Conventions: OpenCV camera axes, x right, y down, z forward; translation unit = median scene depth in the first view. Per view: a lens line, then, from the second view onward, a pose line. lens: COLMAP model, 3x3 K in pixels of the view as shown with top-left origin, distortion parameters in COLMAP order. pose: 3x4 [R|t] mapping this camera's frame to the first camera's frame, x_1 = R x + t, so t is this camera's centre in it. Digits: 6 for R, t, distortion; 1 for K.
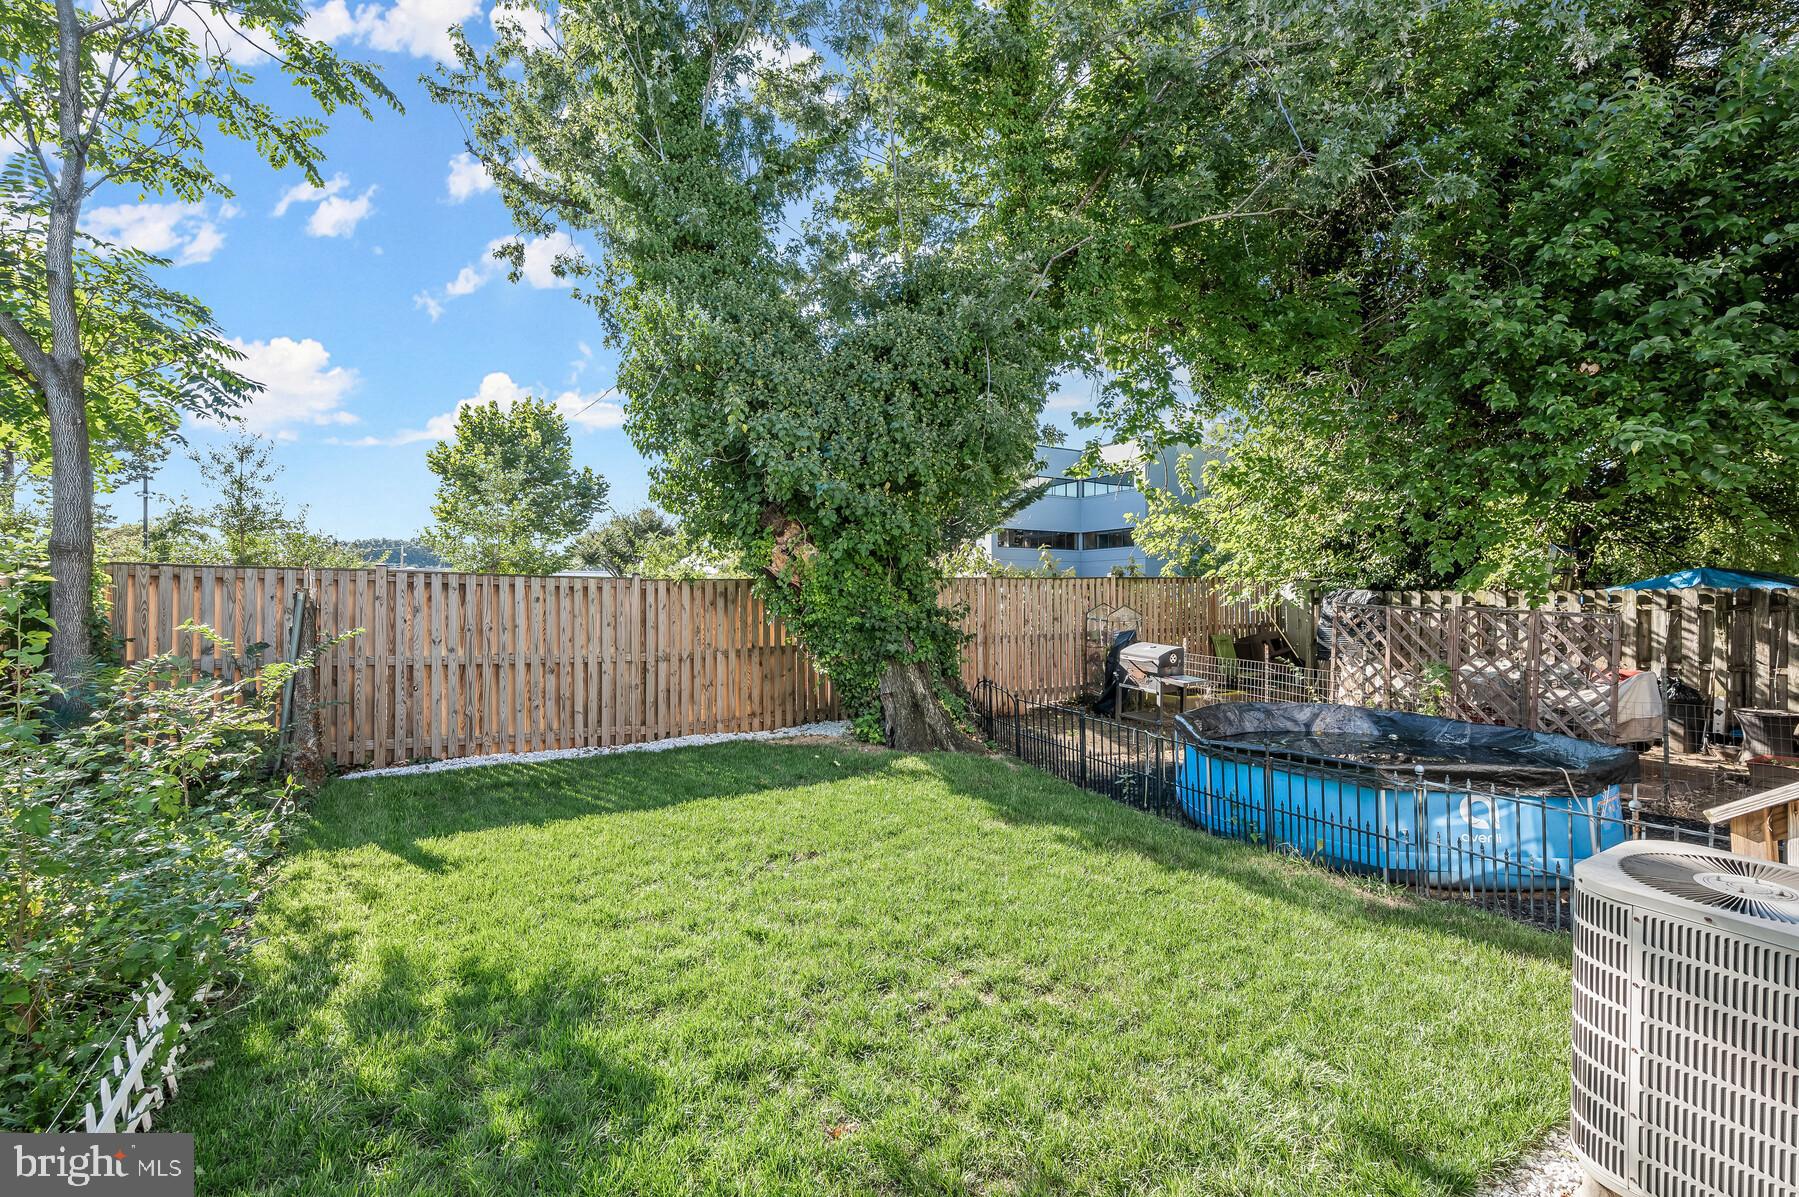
lens RADIAL K [[821.5, 0, 899.9], [0, 821.5, 596.6], [0, 0, 1]] dist [-0.000743, -0.000201]
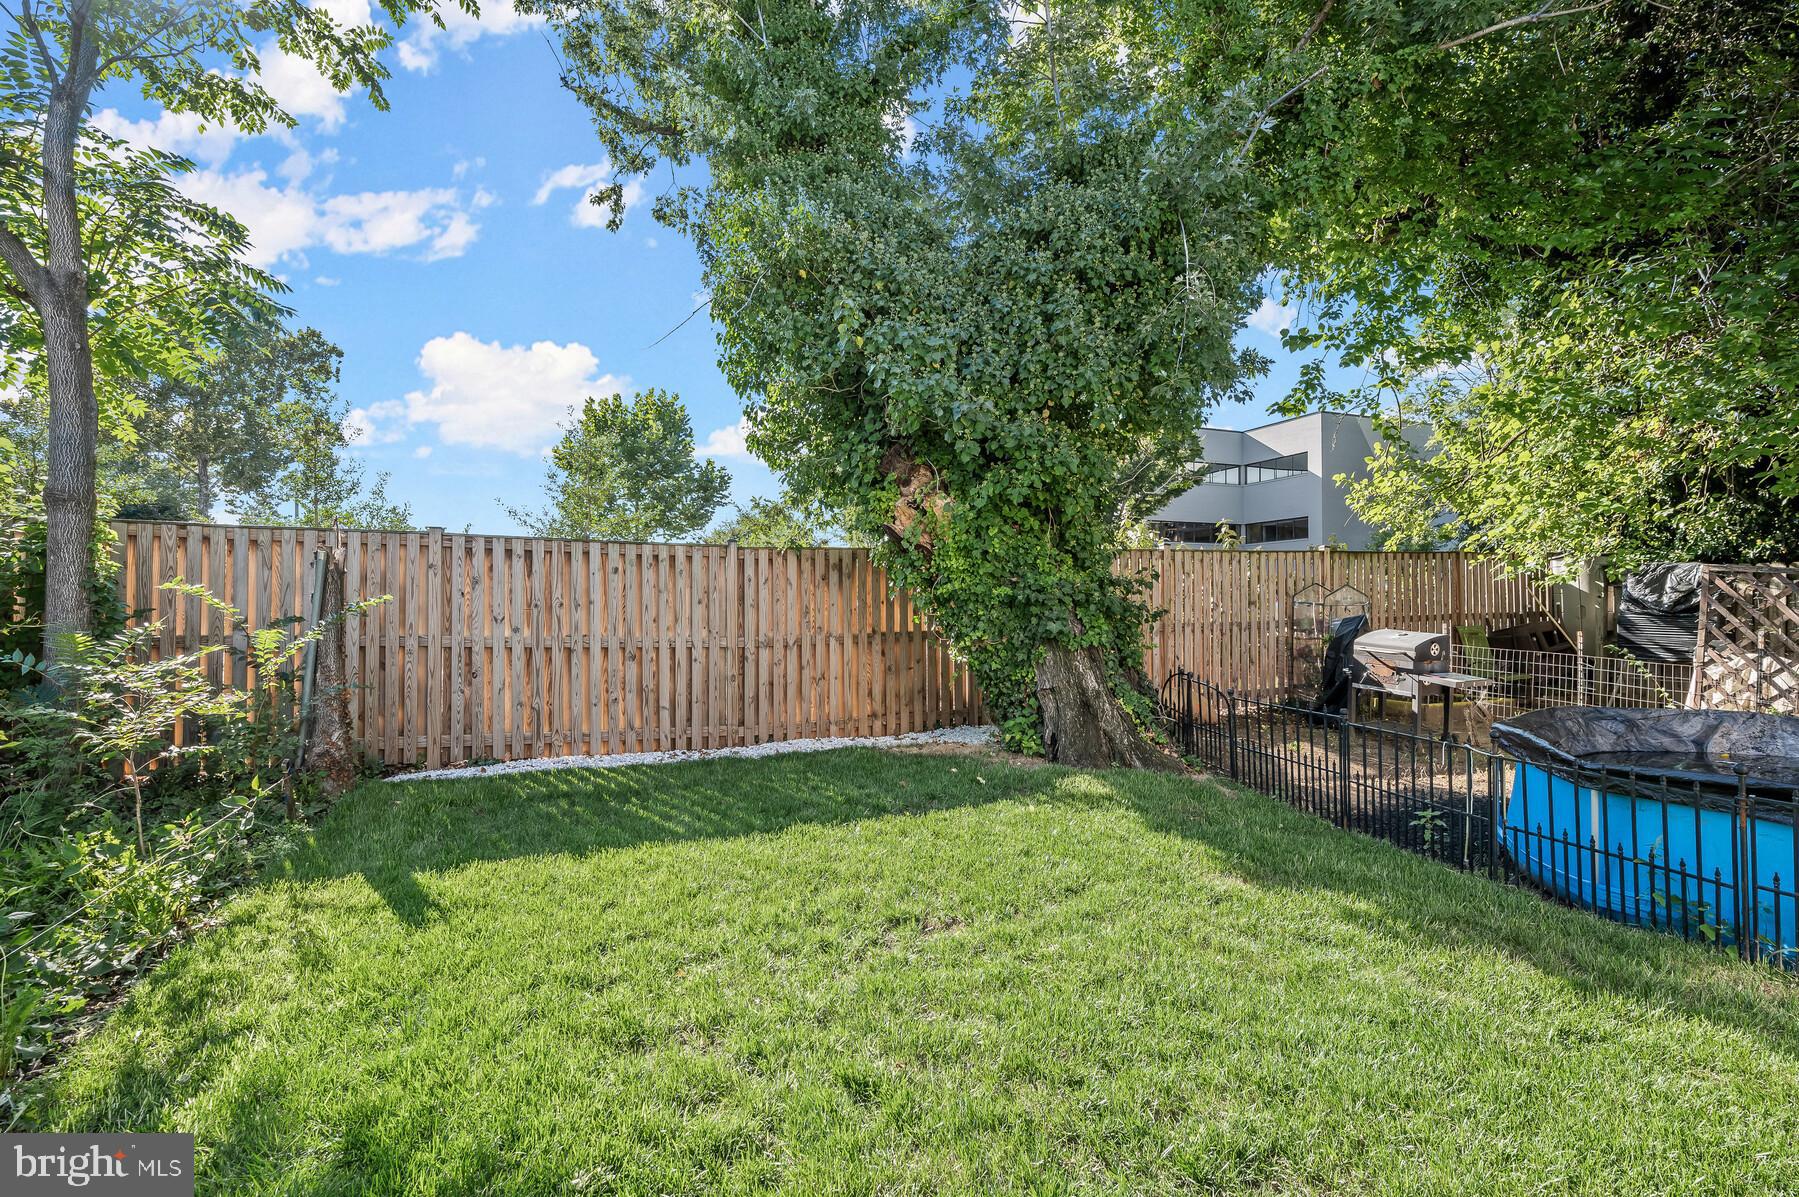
lens RADIAL K [[835.1, 0, 899.5], [0, 835.1, 598.5], [0, 0, 1]] dist [-0.001252, 0.000161]
pose [[0.987660, -0.004137, -0.156557, -0.028430], [0.002878, 0.999962, -0.008272, 0.040891], [0.156586, 0.007719, 0.987634, 0.220746]]
